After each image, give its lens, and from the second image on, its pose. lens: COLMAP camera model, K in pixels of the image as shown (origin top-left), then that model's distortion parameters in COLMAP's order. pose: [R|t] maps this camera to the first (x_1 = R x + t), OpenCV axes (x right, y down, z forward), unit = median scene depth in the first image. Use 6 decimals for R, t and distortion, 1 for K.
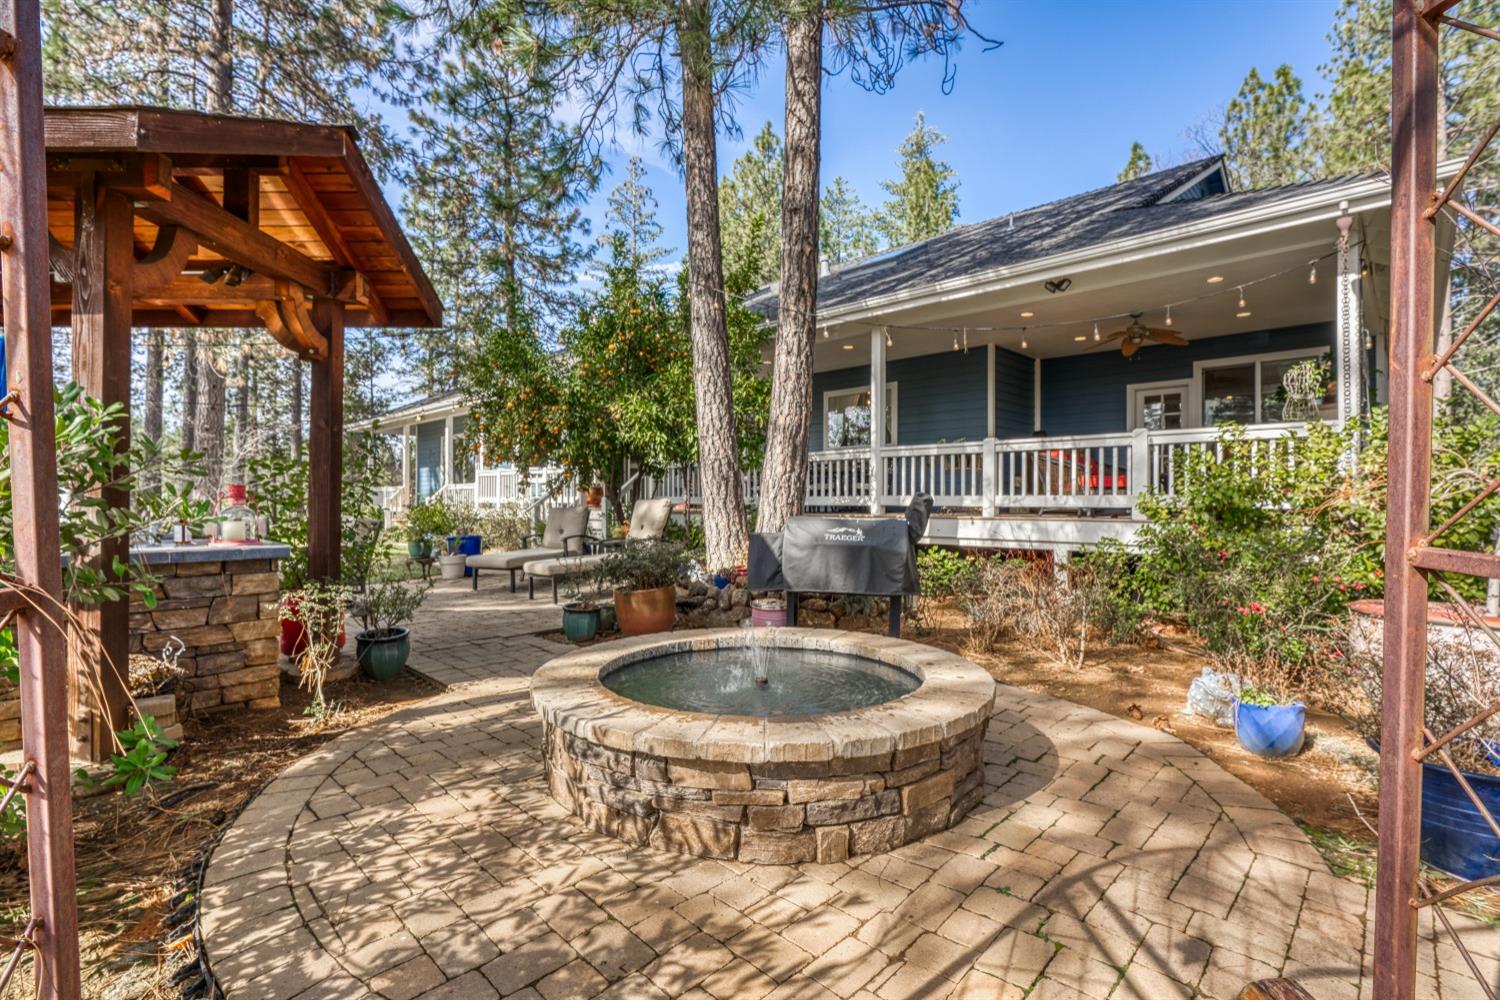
lens RADIAL K [[713.6, 0, 755.0], [0, 713.6, 502.9], [0, 0, 1]] dist [-0.001370, -0.000169]
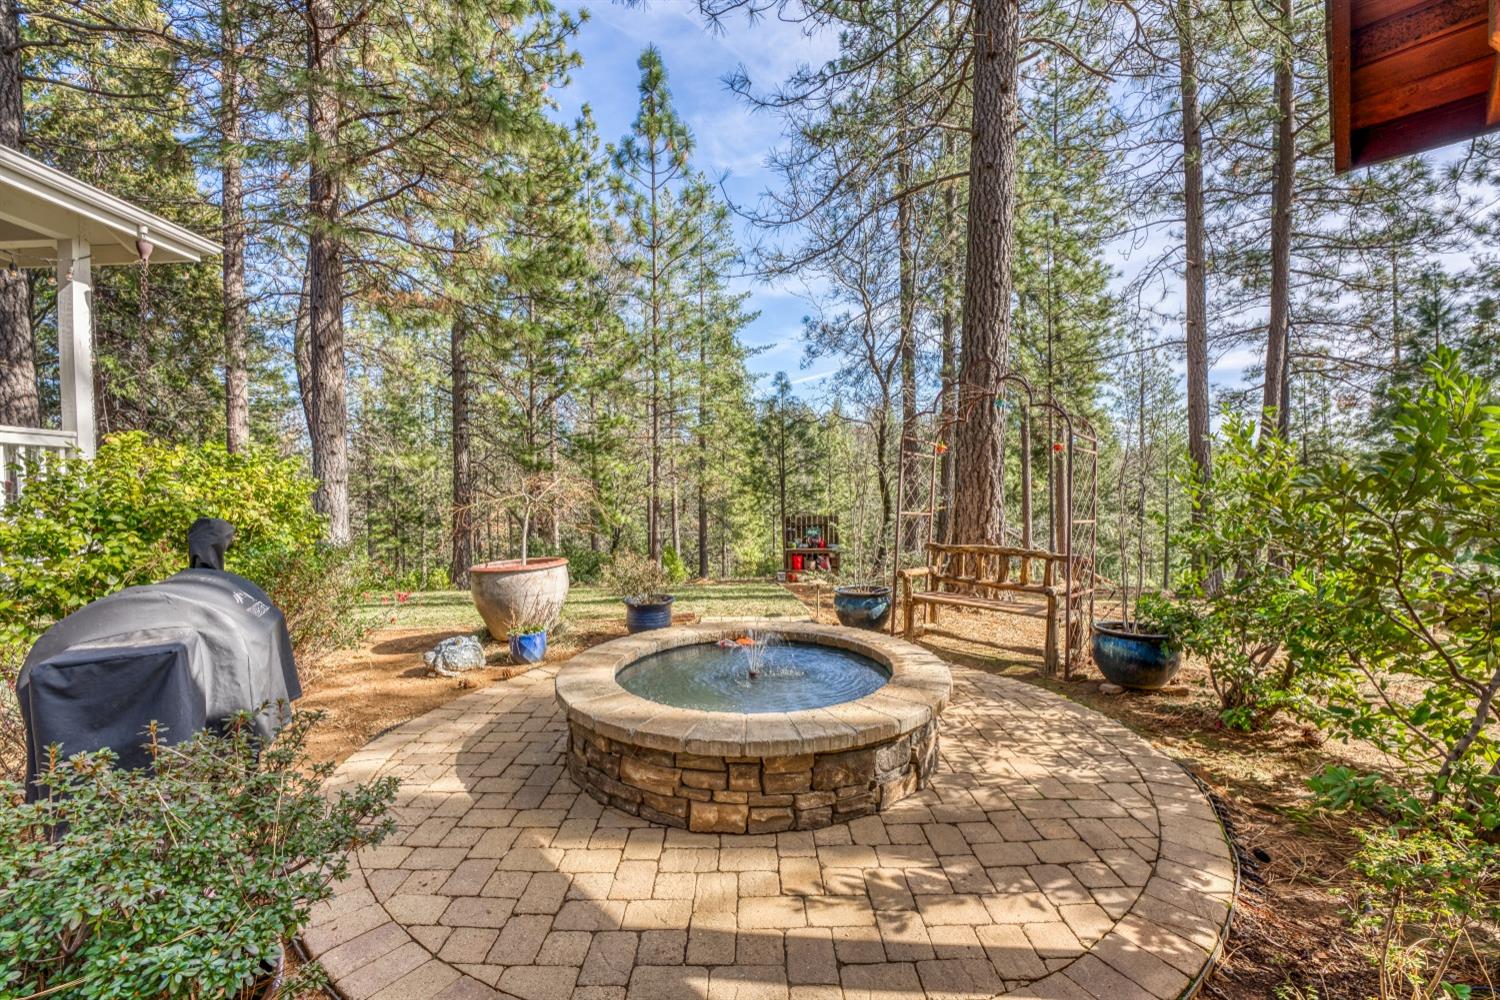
lens RADIAL K [[597.4, 0, 754.0], [0, 597.4, 503.7], [0, 0, 1]] dist [-0.023685, 0.001170]
pose [[-0.701131, -0.008518, 0.712982, -0.905376], [0.013982, 0.999572, 0.025691, -0.069936], [-0.712896, 0.027982, -0.700712, 2.214213]]
